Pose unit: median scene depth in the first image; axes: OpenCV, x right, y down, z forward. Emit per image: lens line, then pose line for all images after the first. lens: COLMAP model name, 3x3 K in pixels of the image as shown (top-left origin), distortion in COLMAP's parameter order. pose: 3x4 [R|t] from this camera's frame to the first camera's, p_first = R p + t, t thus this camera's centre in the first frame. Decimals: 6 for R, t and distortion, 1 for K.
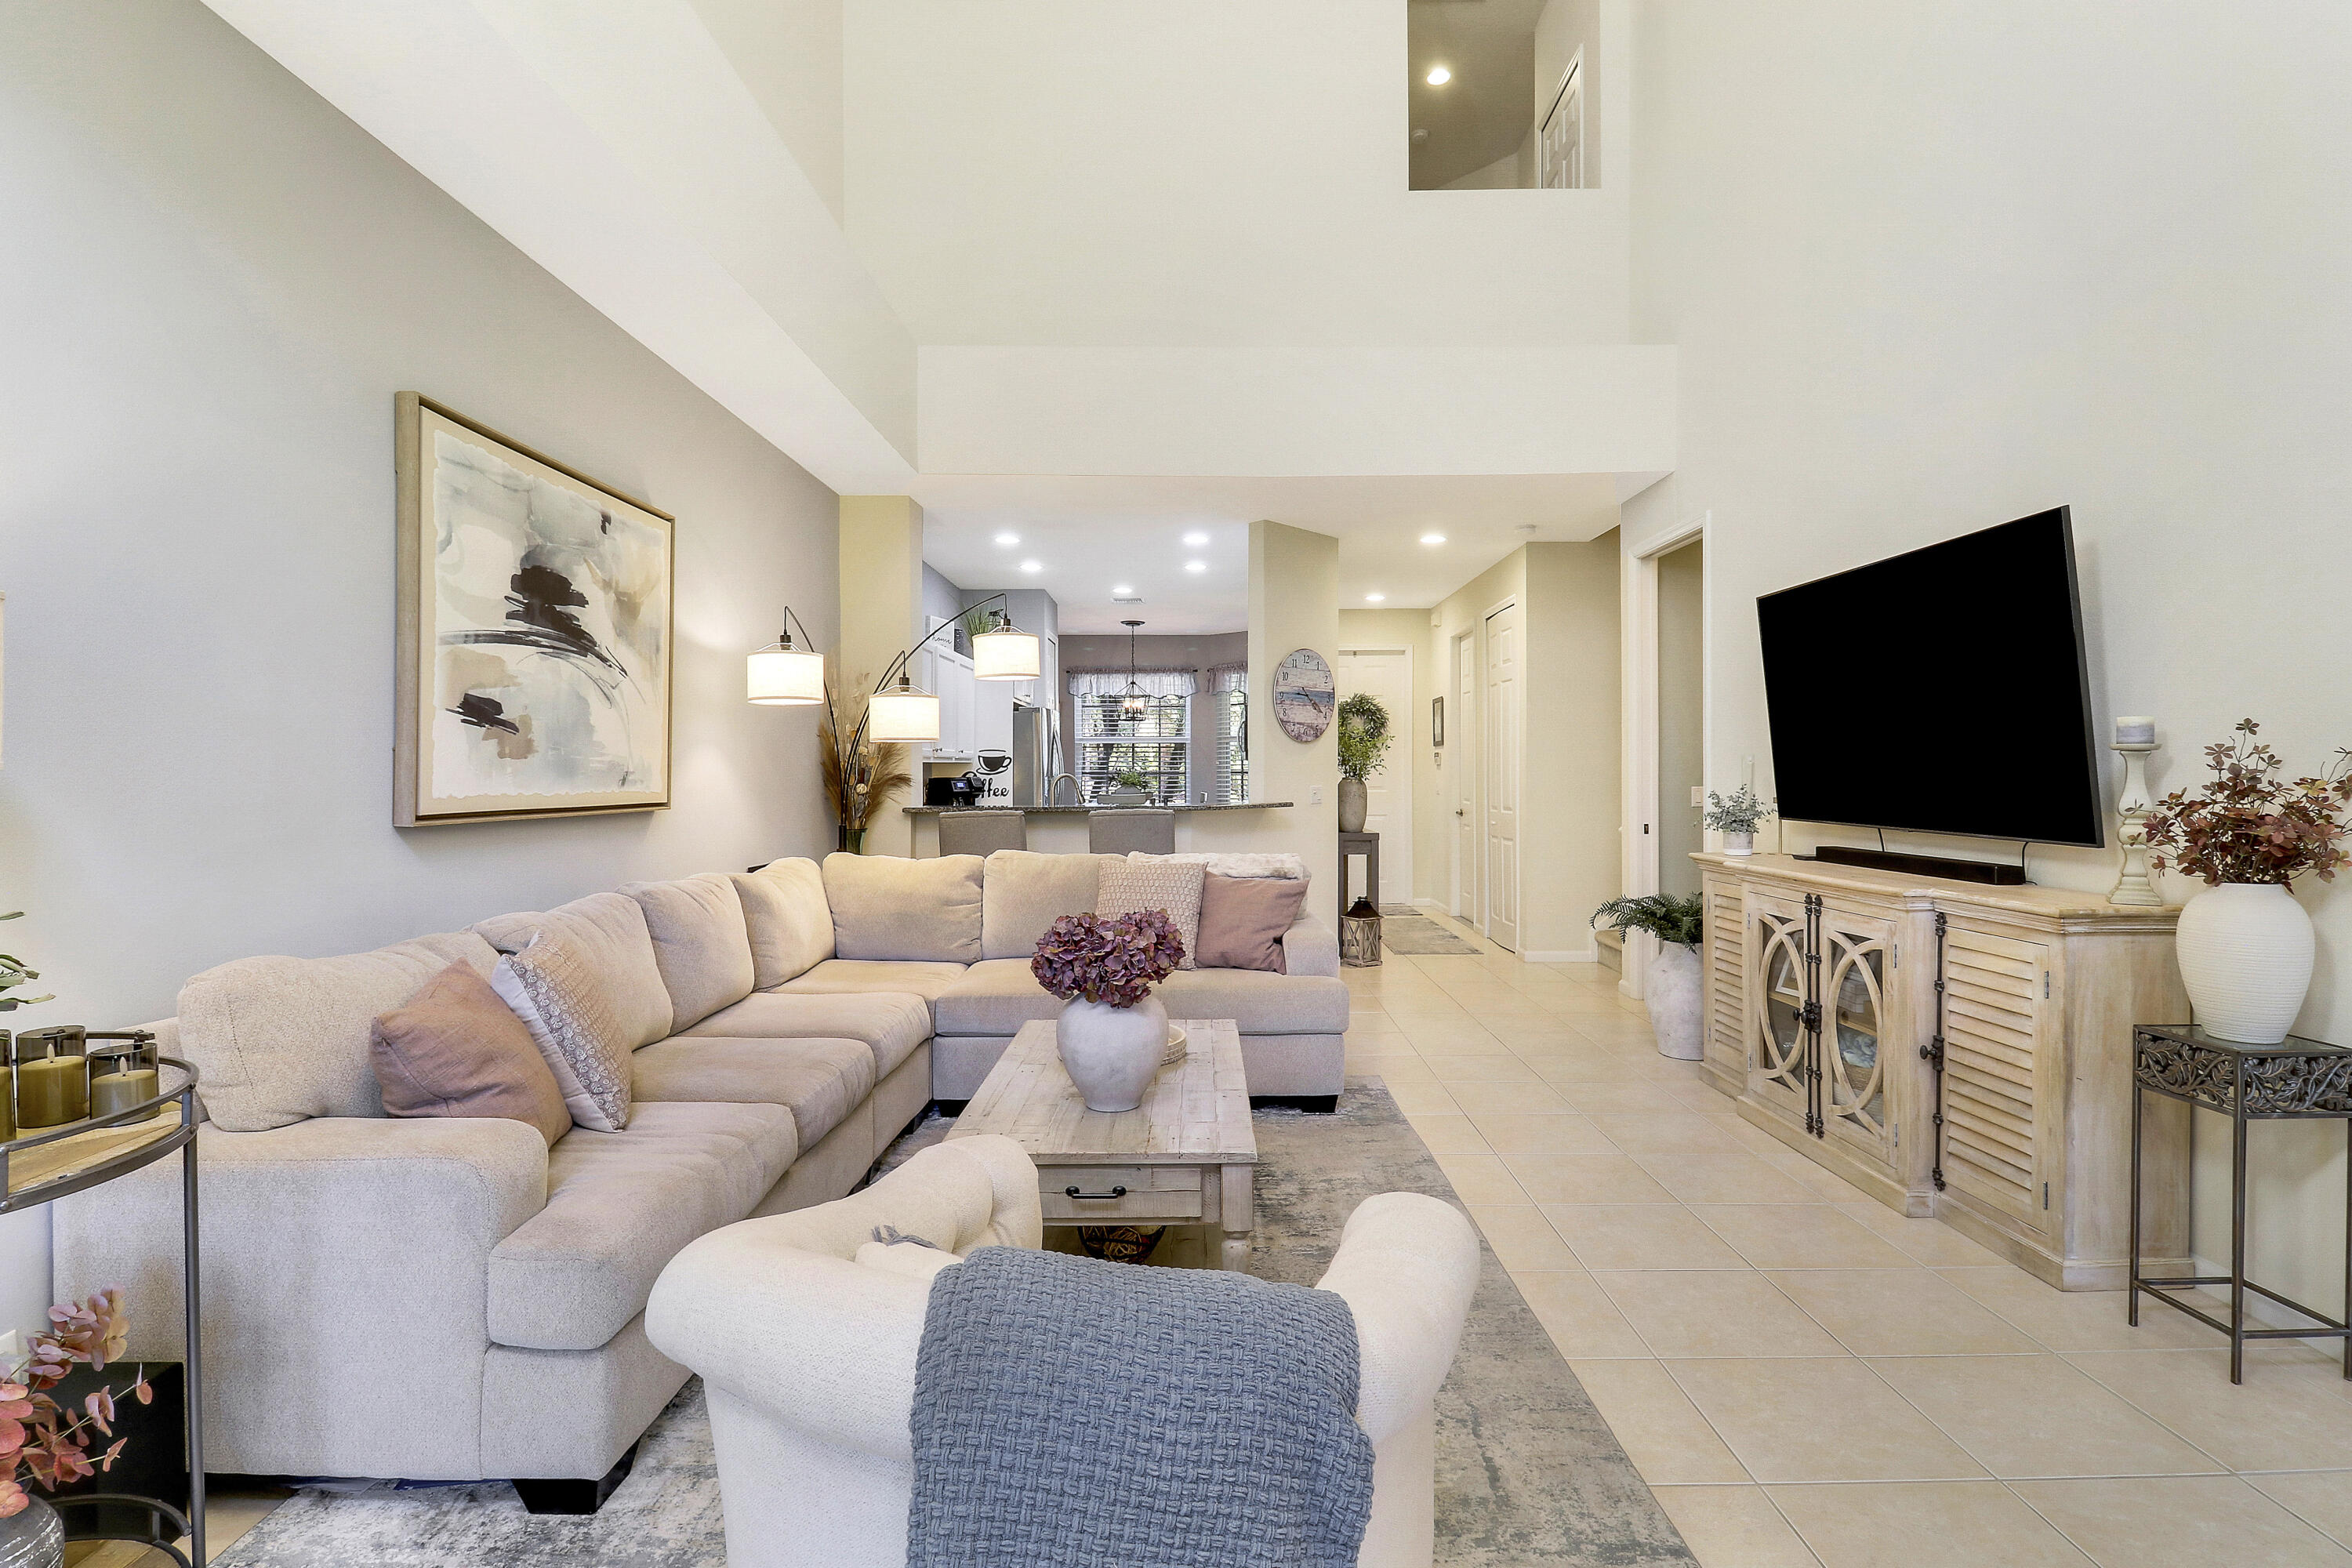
lens RADIAL K [[1093.1, 0, 1212.4], [0, 1093.1, 758.2], [0, 0, 1]] dist [0.004574, -0.011989]
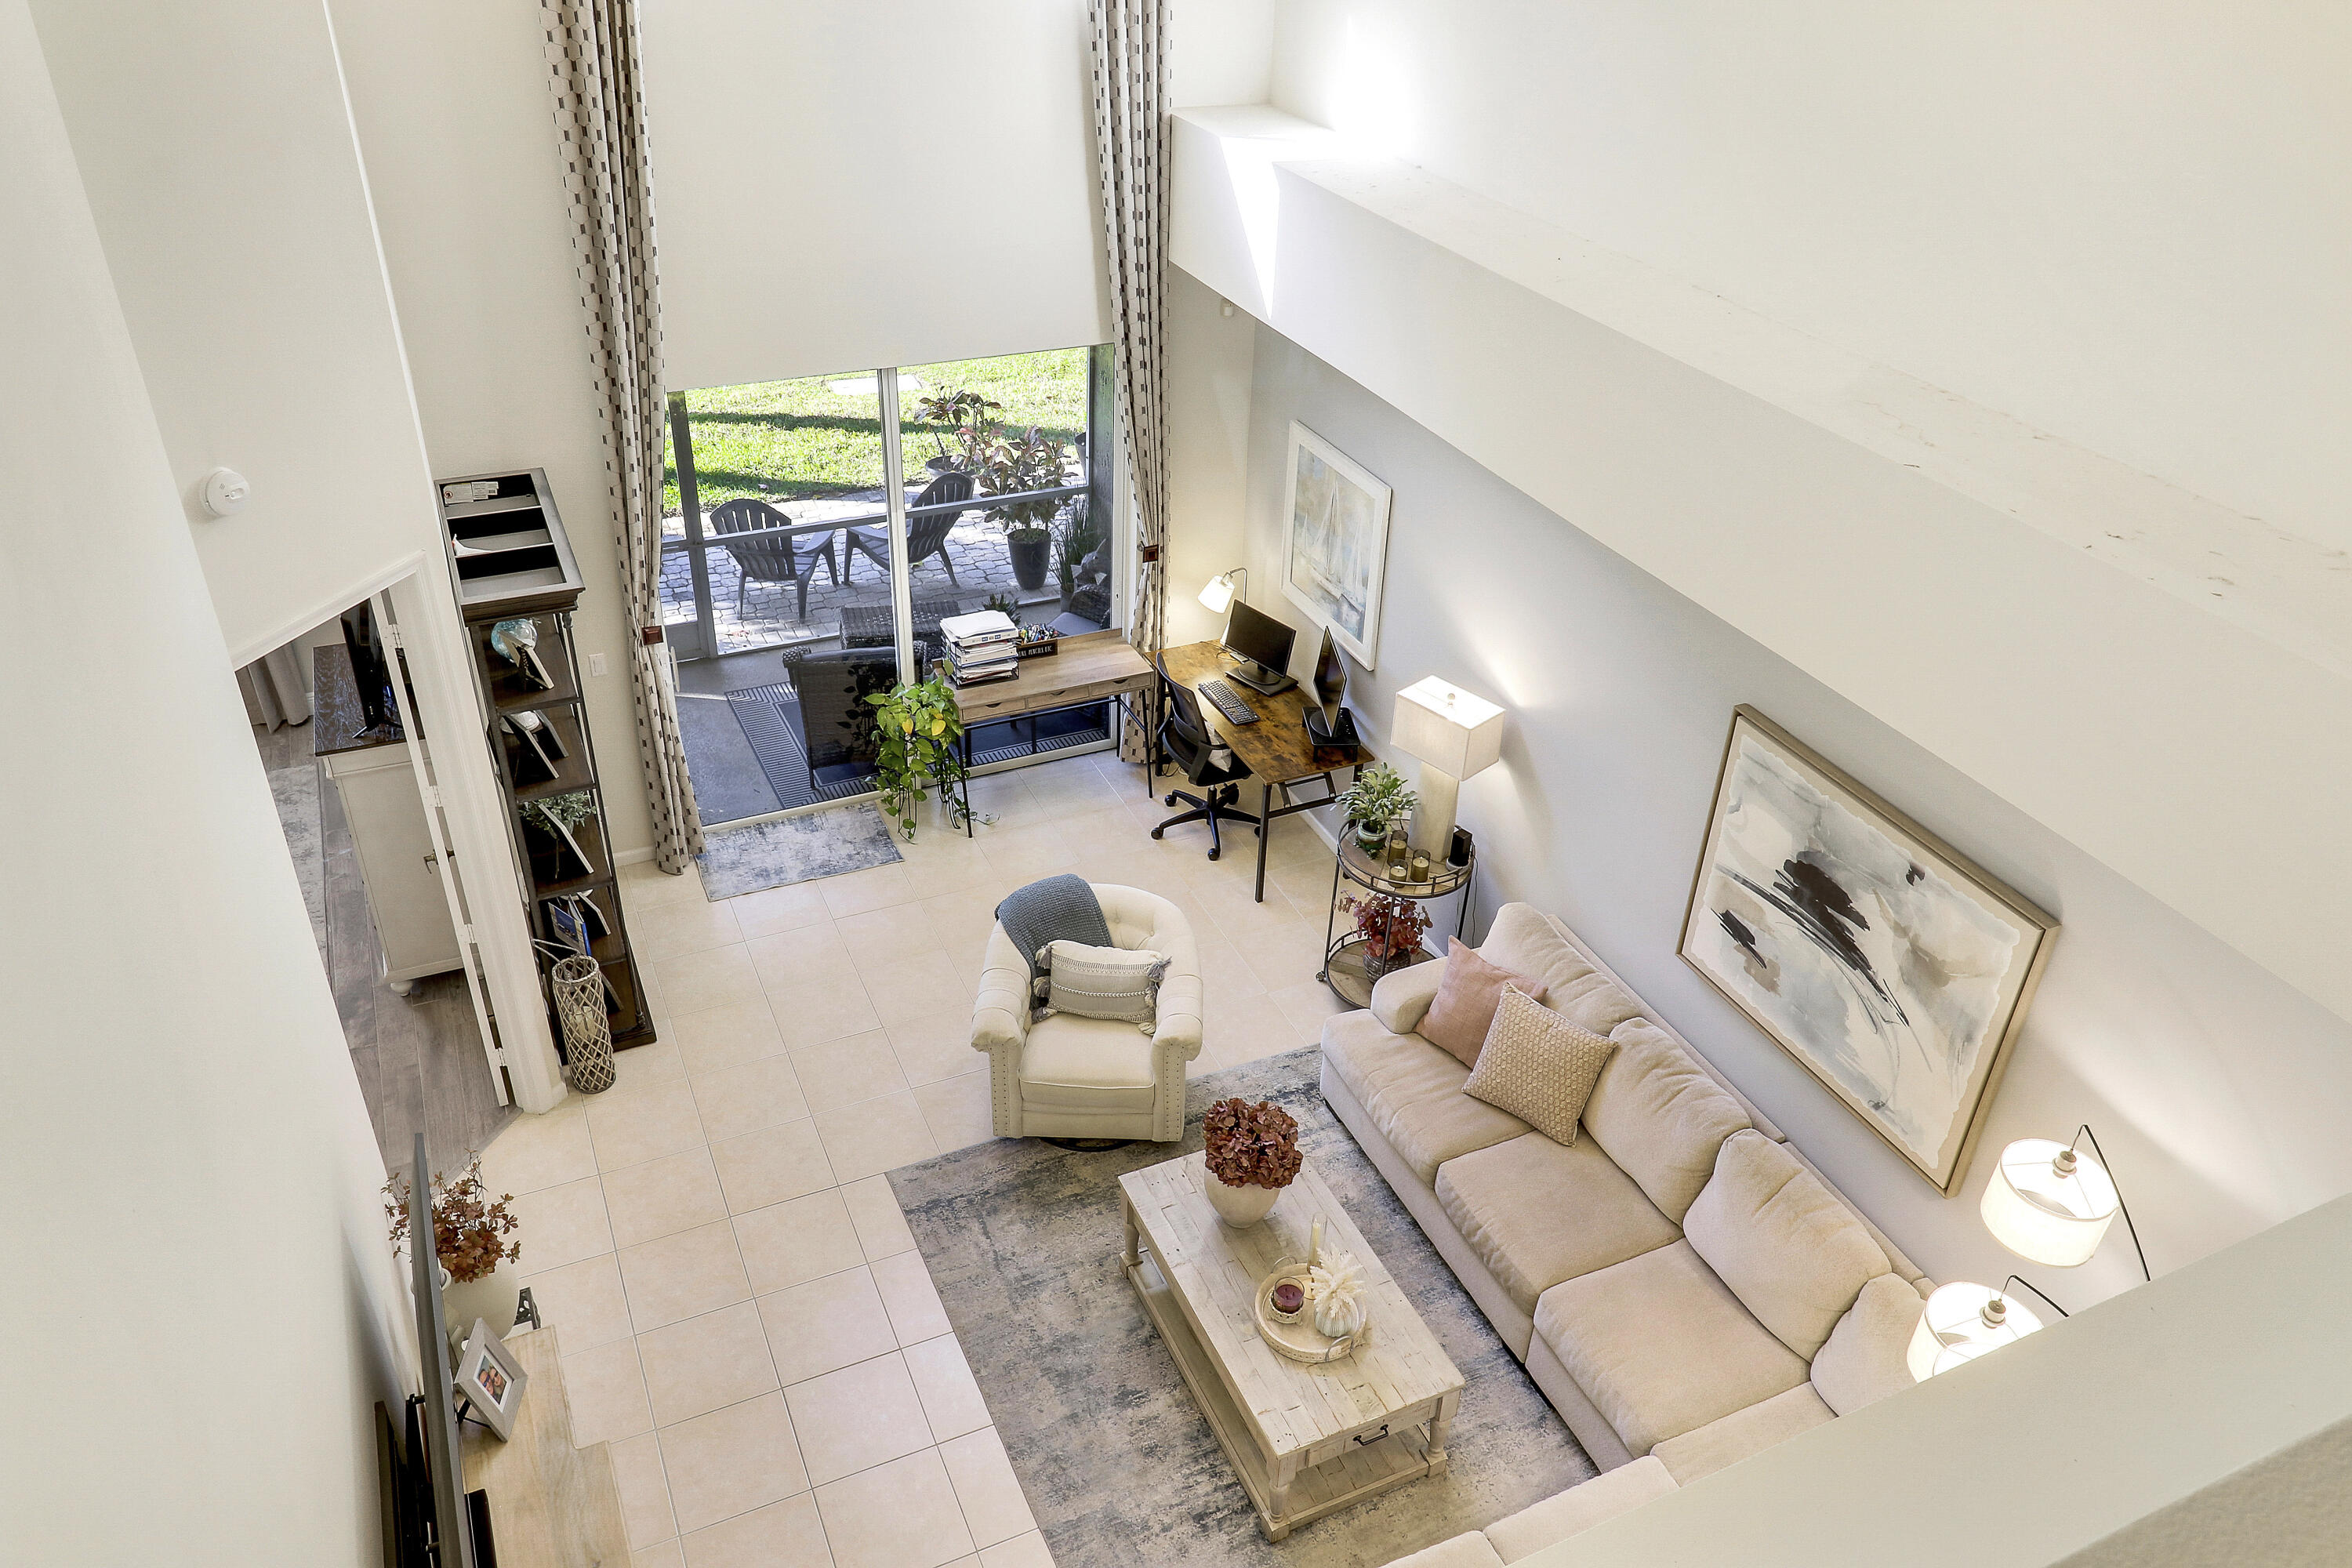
lens RADIAL K [[1677.8, 0, 1184.7], [0, 1677.8, 779.0], [0, 0, 1]] dist [0.020170, -0.004777]
pose [[-0.912892, 0.195785, -0.358185, 0.522305], [-0.025515, 0.848388, 0.528760, -1.043949], [0.407403, 0.491840, -0.769491, 1.836149]]
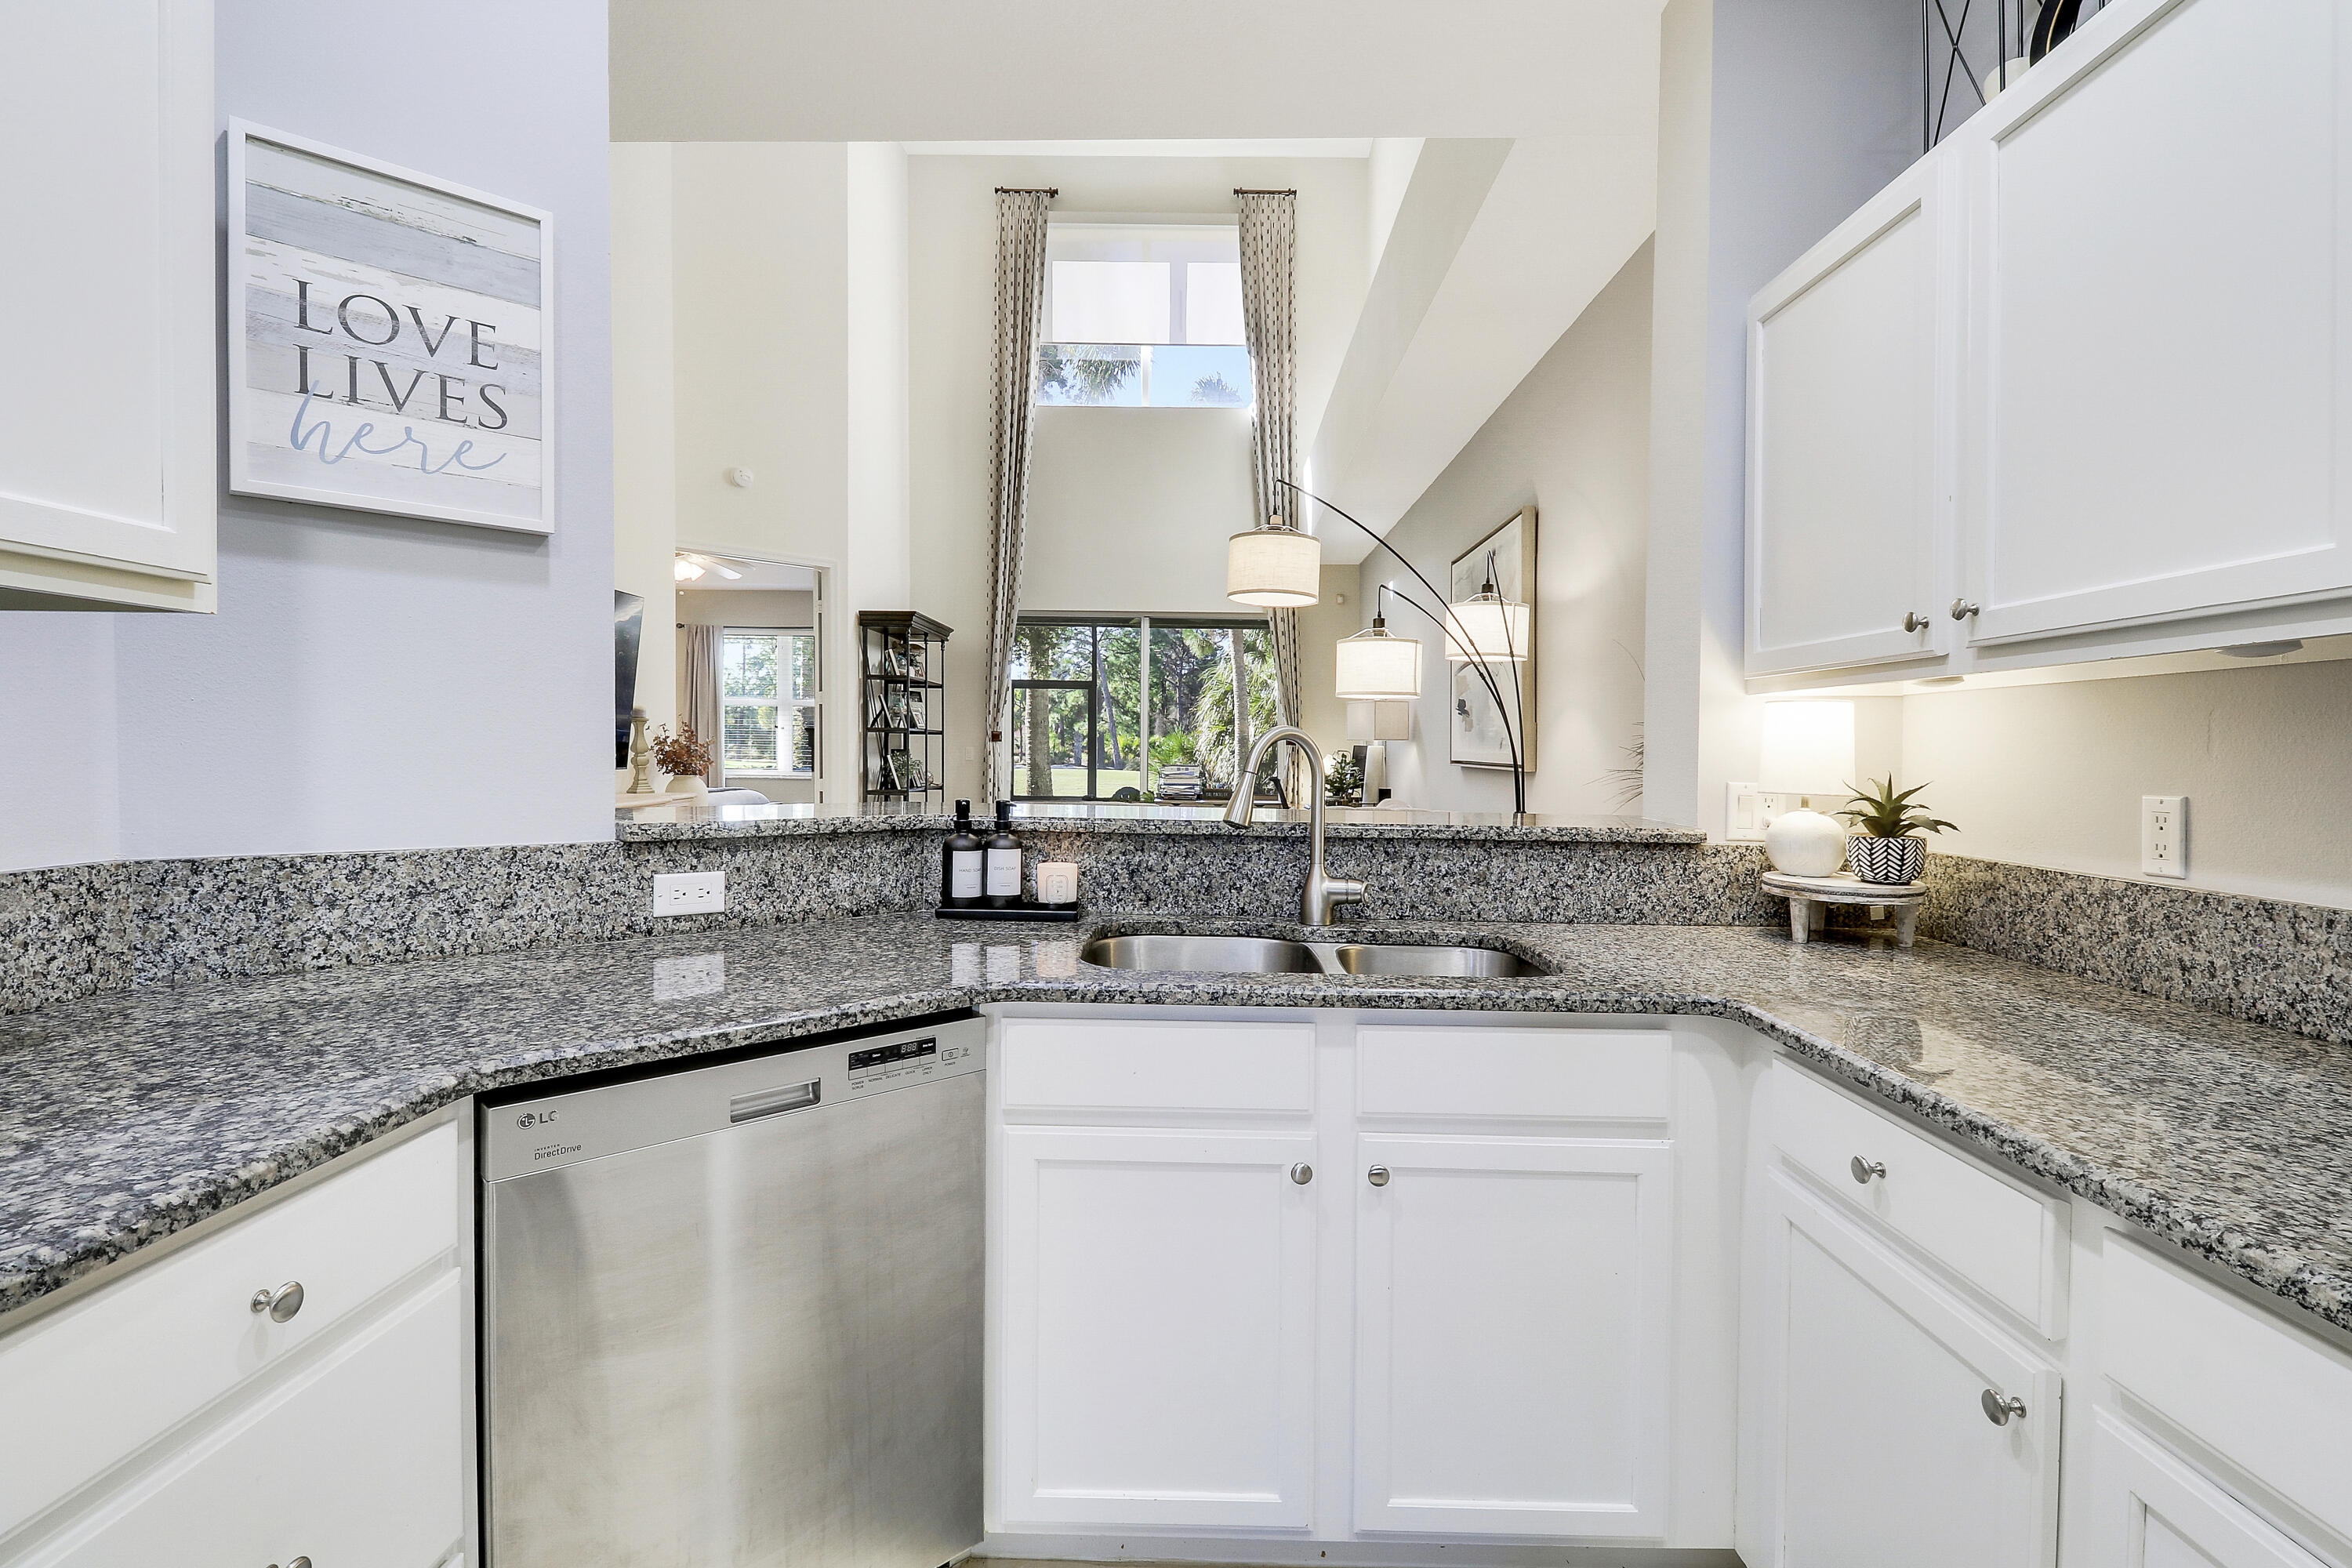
lens RADIAL K [[1093.1, 0, 1176.4], [0, 1093.1, 777.8], [0, 0, 1]] dist [0.004574, -0.011989]
pose [[-0.999458, -0.002632, 0.032809, -0.202536], [-0.002006, 0.999816, 0.019095, 0.039180], [-0.032853, 0.019019, -0.999279, 2.431702]]
